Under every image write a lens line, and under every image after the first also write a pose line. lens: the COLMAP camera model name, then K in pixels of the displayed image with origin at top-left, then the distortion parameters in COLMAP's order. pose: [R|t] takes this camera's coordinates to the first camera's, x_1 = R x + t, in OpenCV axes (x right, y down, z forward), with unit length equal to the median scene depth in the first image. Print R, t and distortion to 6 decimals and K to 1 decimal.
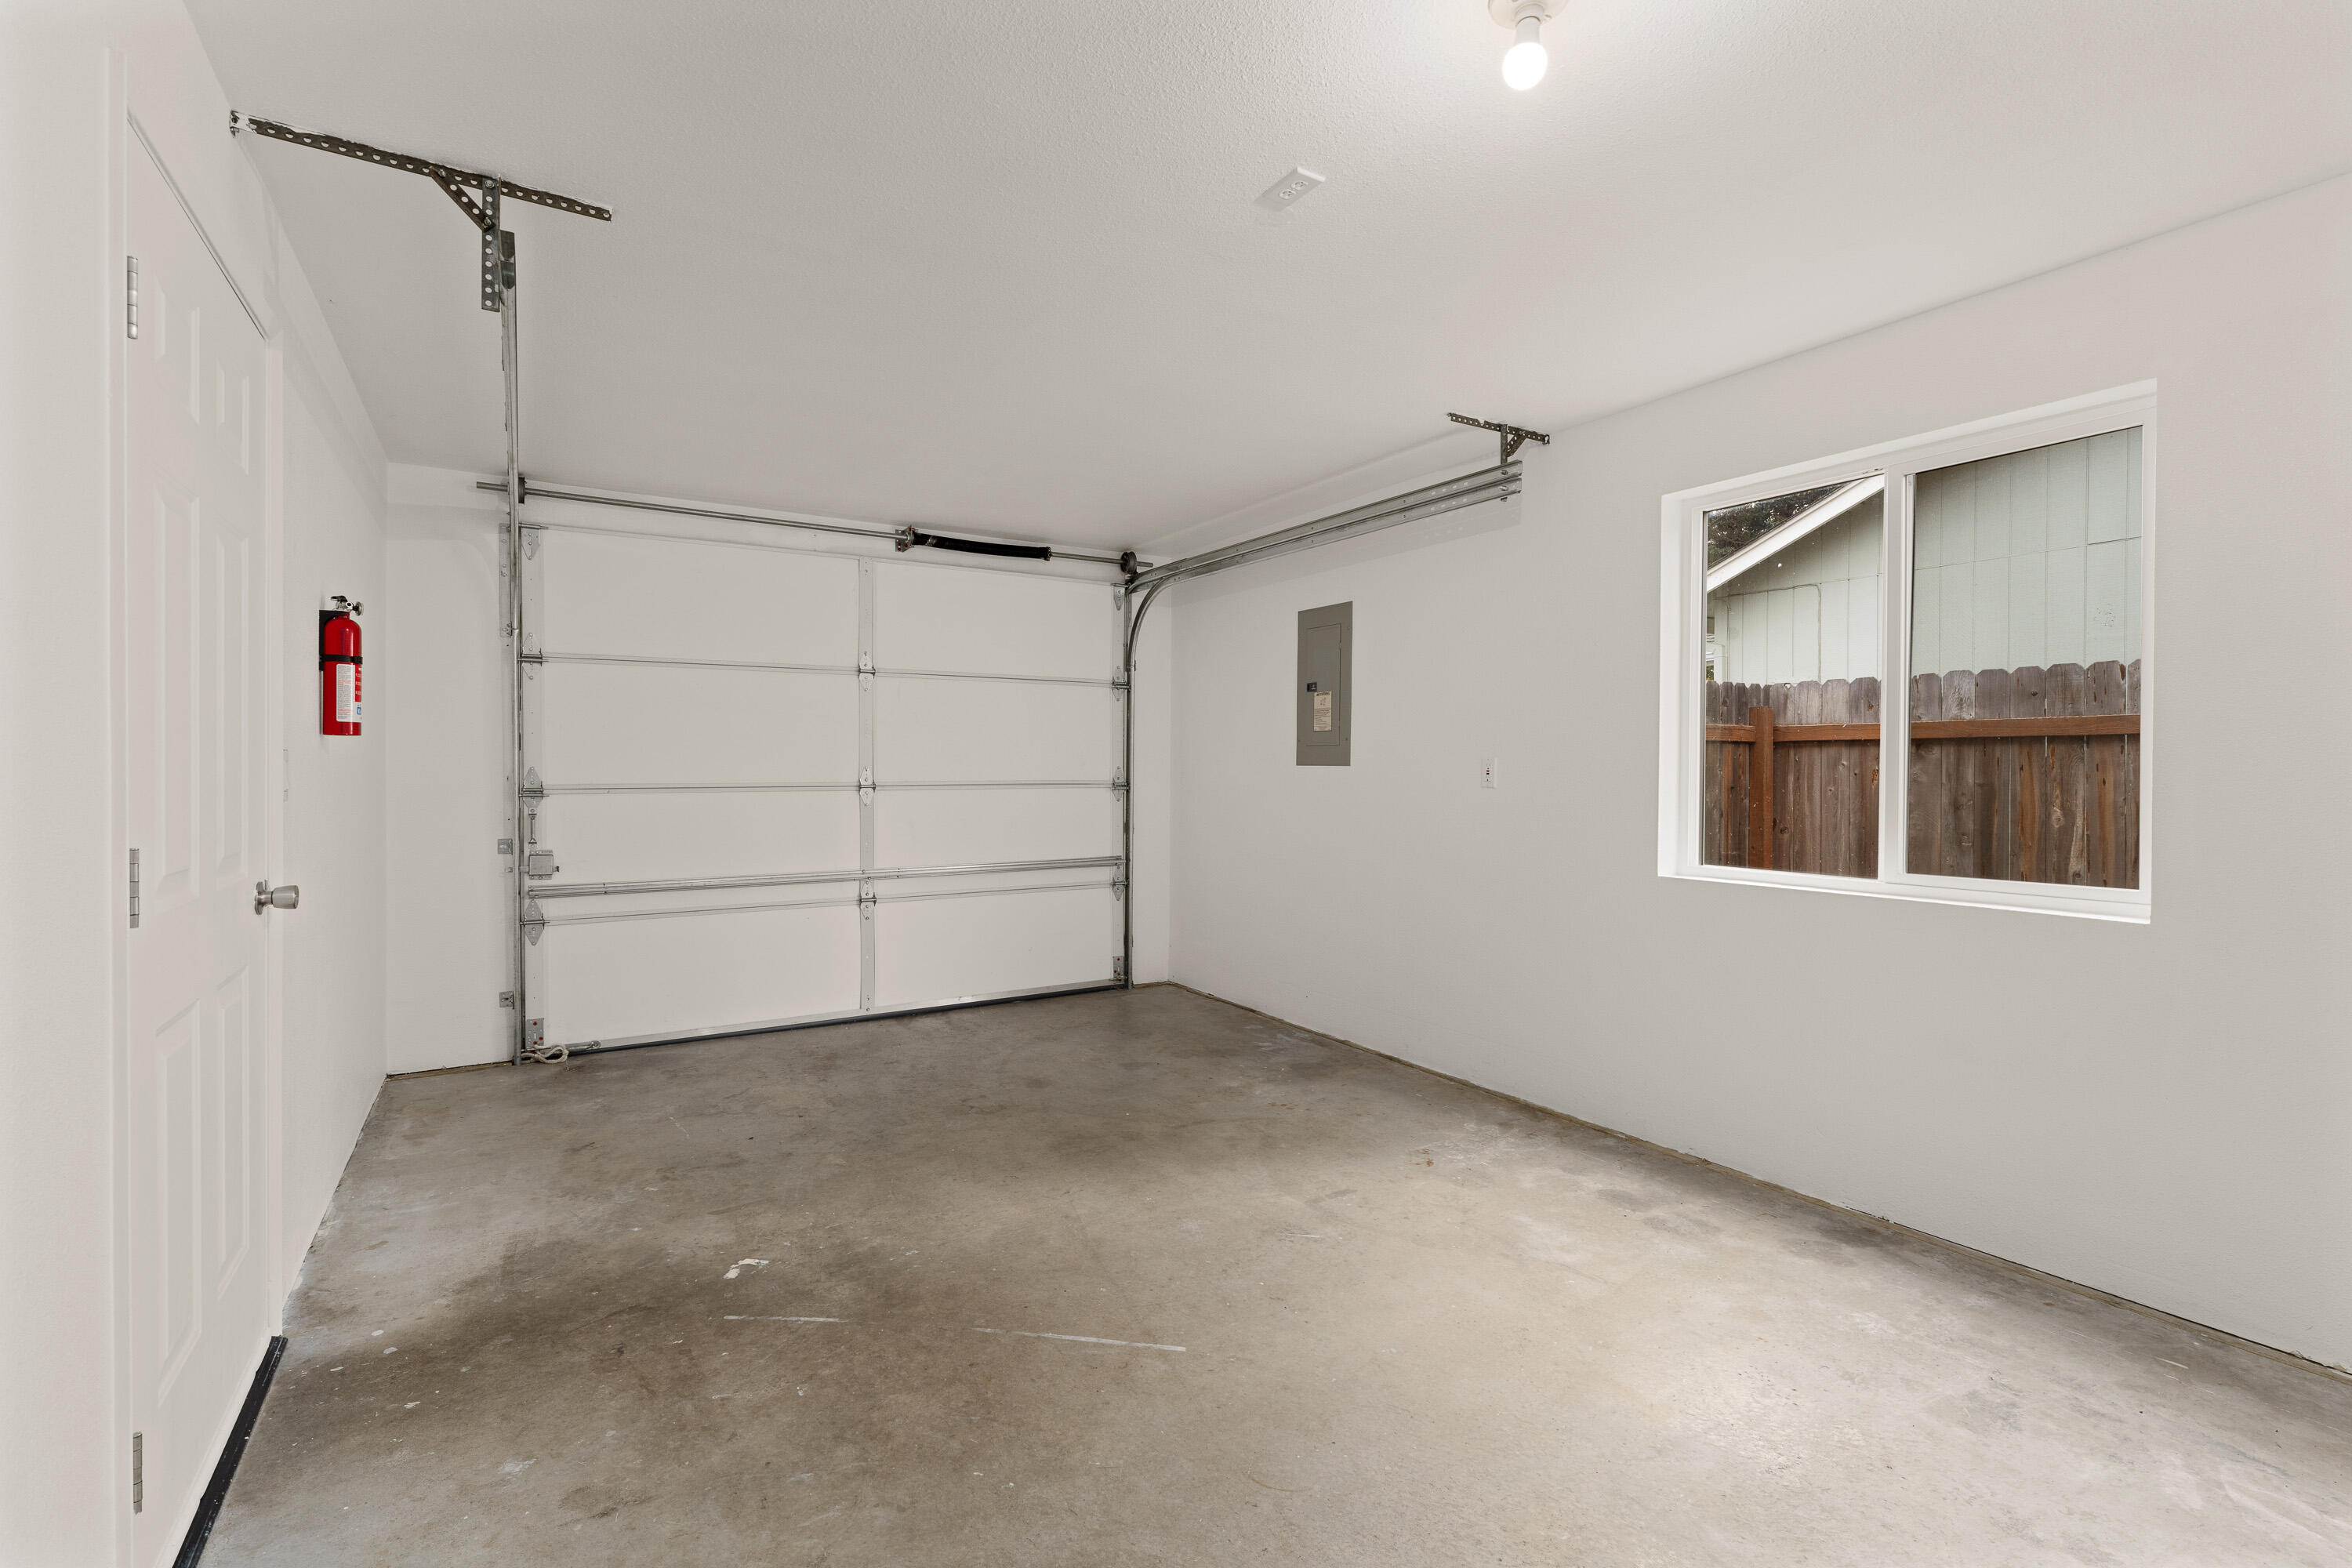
lens RADIAL K [[1055.6, 0, 1166.6], [0, 1055.6, 775.8], [0, 0, 1]] dist [-0.000119, -0.000573]
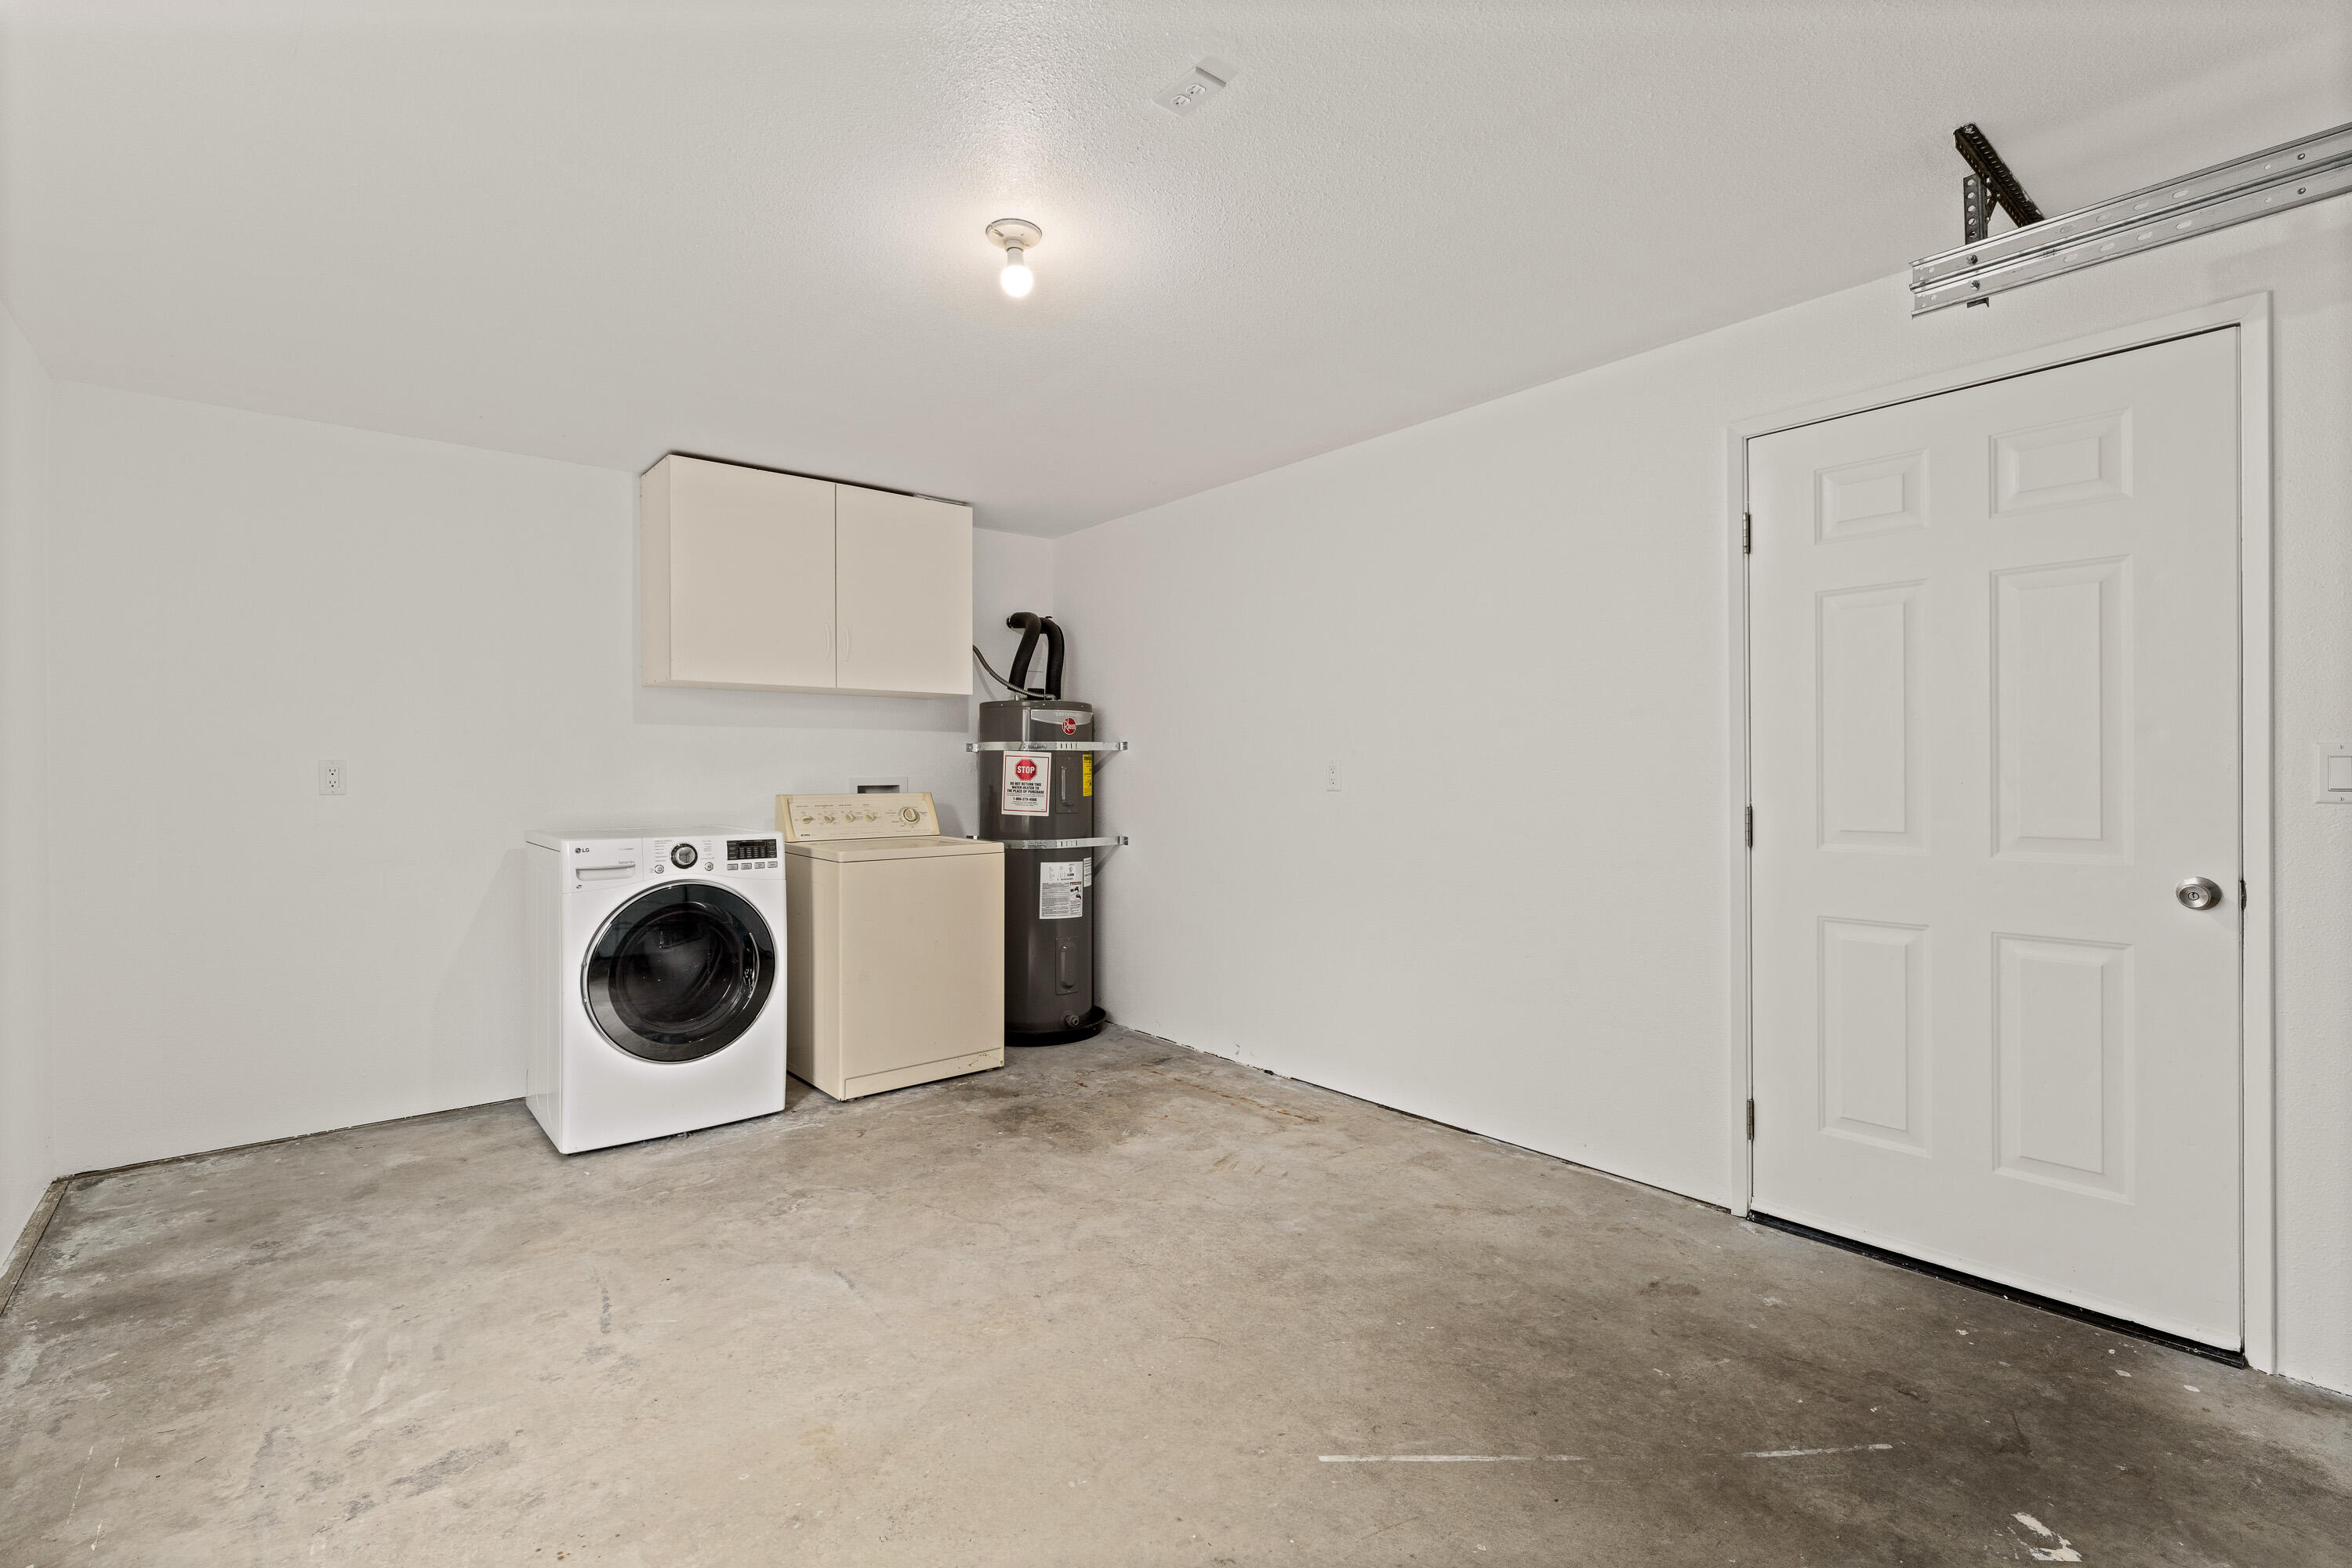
lens RADIAL K [[1055.6, 0, 1174.5], [0, 1055.6, 774.4], [0, 0, 1]] dist [-0.000119, -0.000573]
pose [[-0.988097, 0.005563, -0.153730, 0.258633], [0.003325, 0.999885, 0.014815, -0.015531], [0.153795, 0.014128, -0.988002, 1.806917]]
